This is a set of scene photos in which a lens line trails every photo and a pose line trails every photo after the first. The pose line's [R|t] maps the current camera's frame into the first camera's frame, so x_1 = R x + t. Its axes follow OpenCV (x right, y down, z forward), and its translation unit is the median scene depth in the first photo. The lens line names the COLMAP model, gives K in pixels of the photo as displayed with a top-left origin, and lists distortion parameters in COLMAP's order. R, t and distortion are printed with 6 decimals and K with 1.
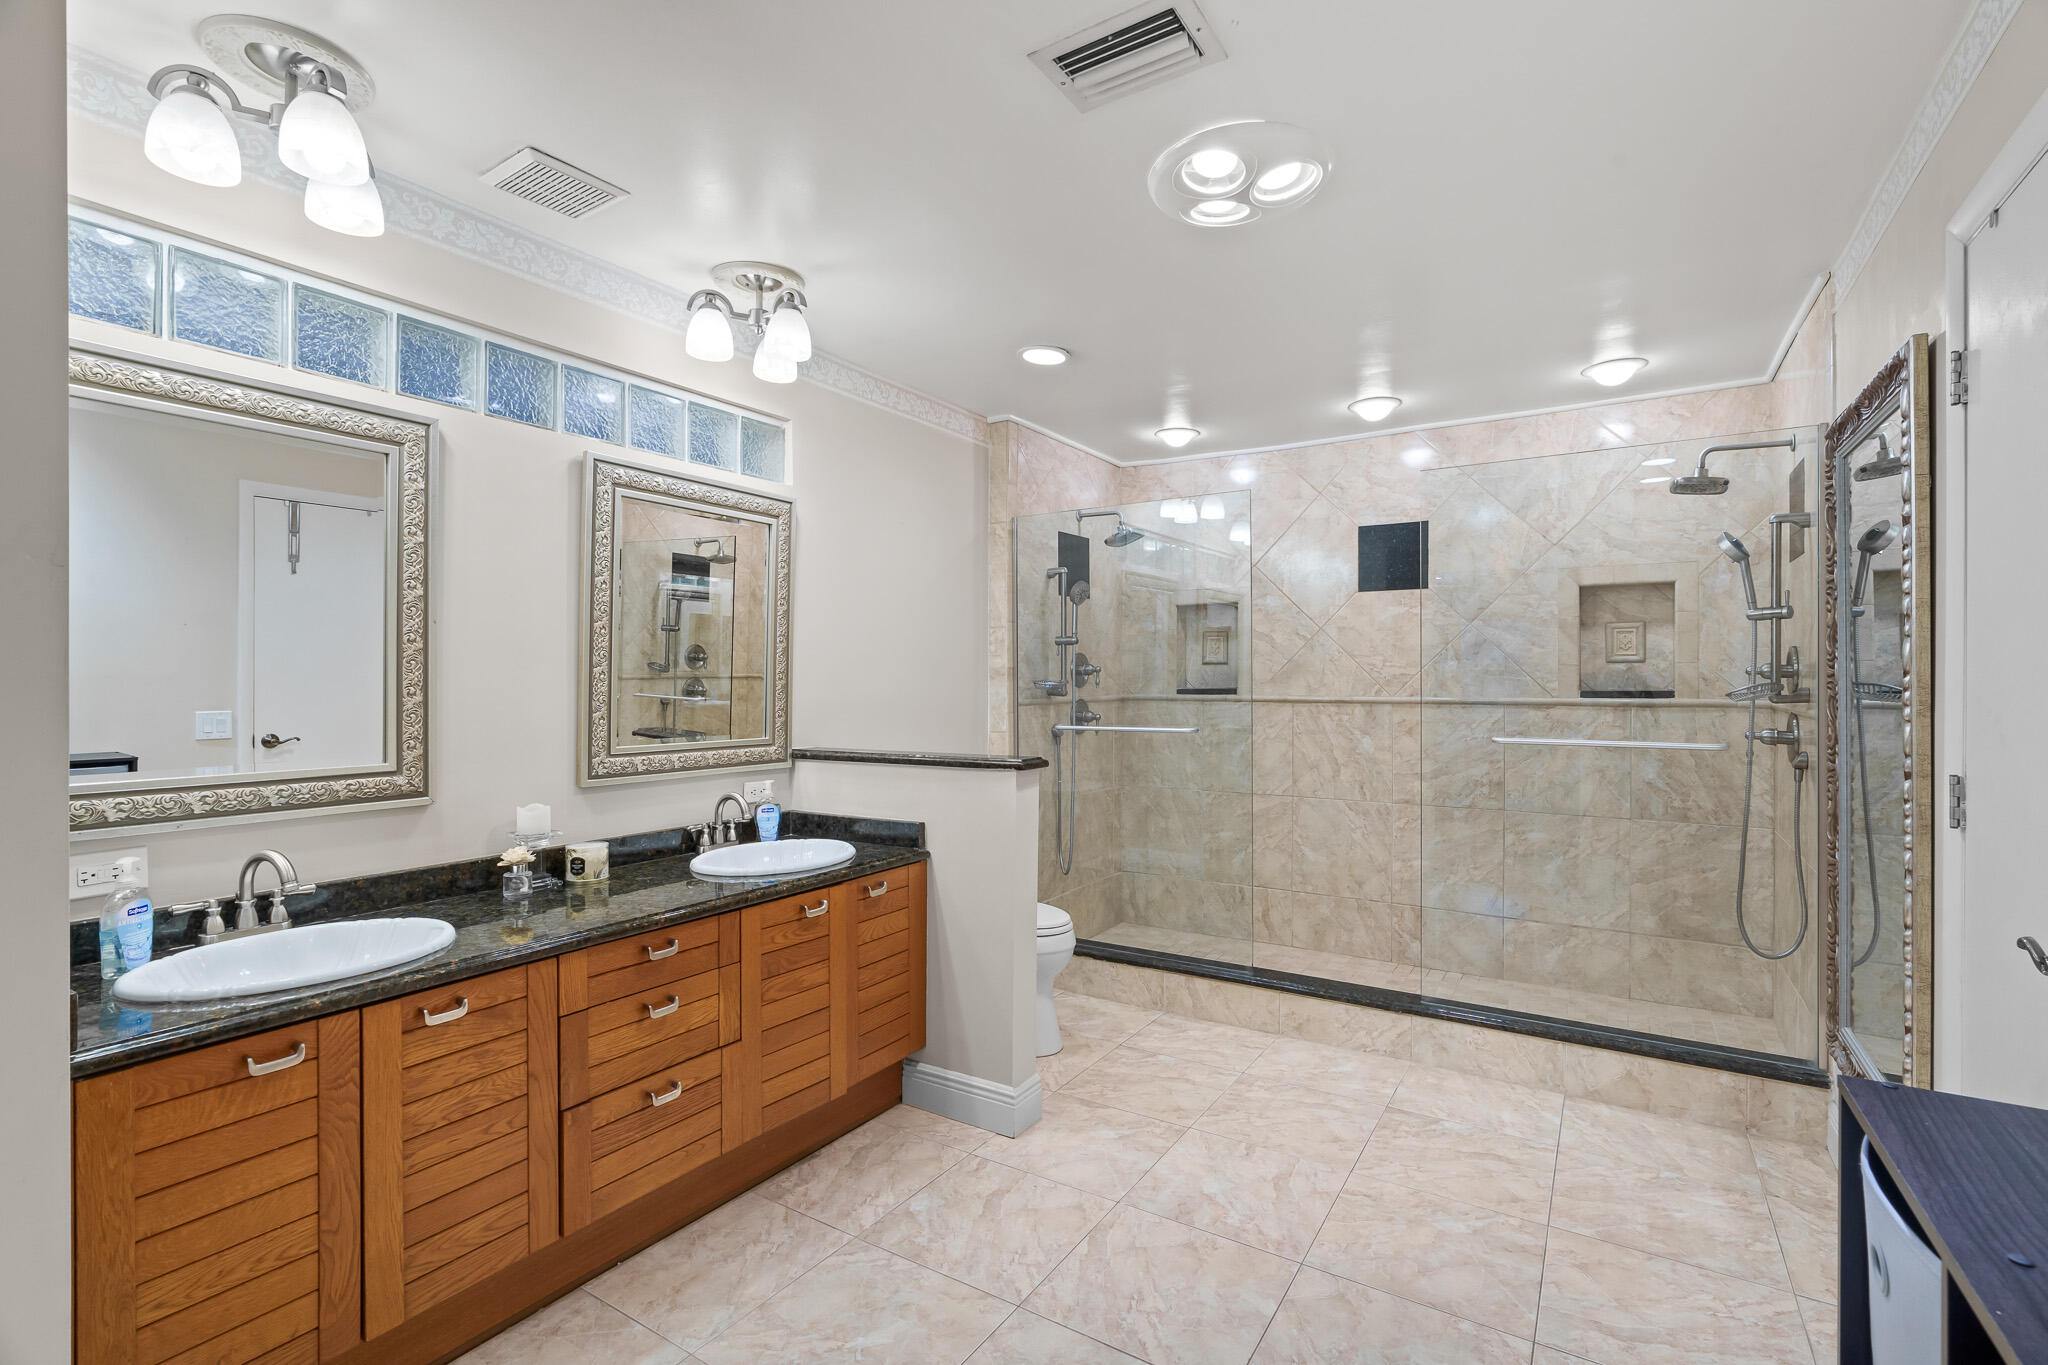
lens RADIAL K [[935.7, 0, 1036.2], [0, 935.7, 677.2], [0, 0, 1]] dist [-0.008622, 0.004260]
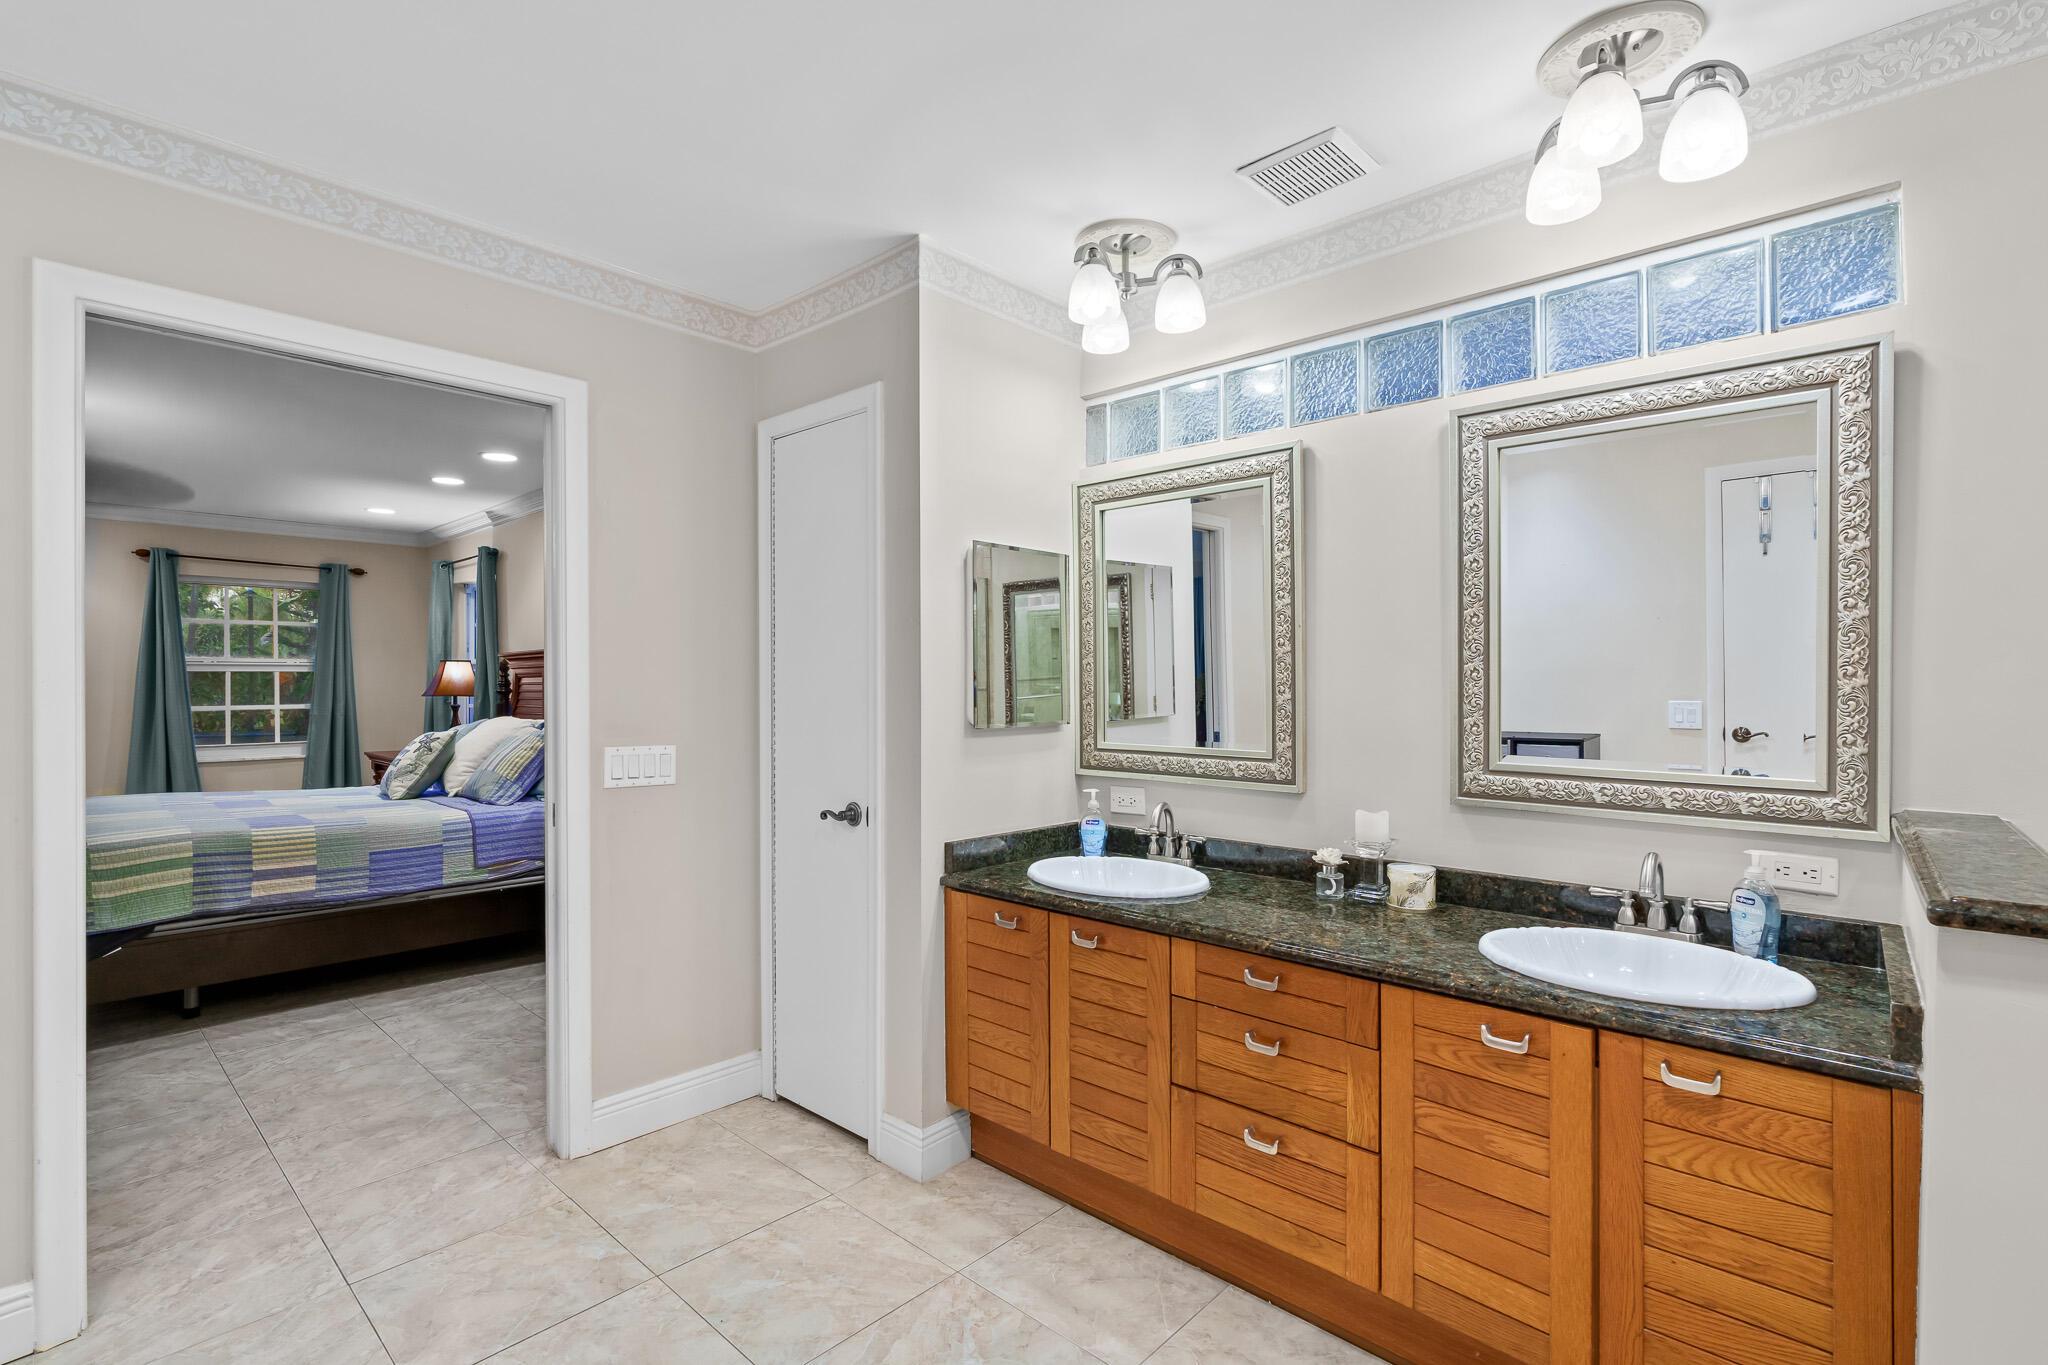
lens RADIAL K [[935.7, 0, 1009.2], [0, 935.7, 683.1], [0, 0, 1]] dist [-0.008622, 0.004260]
pose [[-0.188374, 0.000464, -0.982097, 0.262596], [0.003451, 0.999994, -0.000189, 0.003267], [0.982091, -0.003424, -0.188374, 0.464222]]
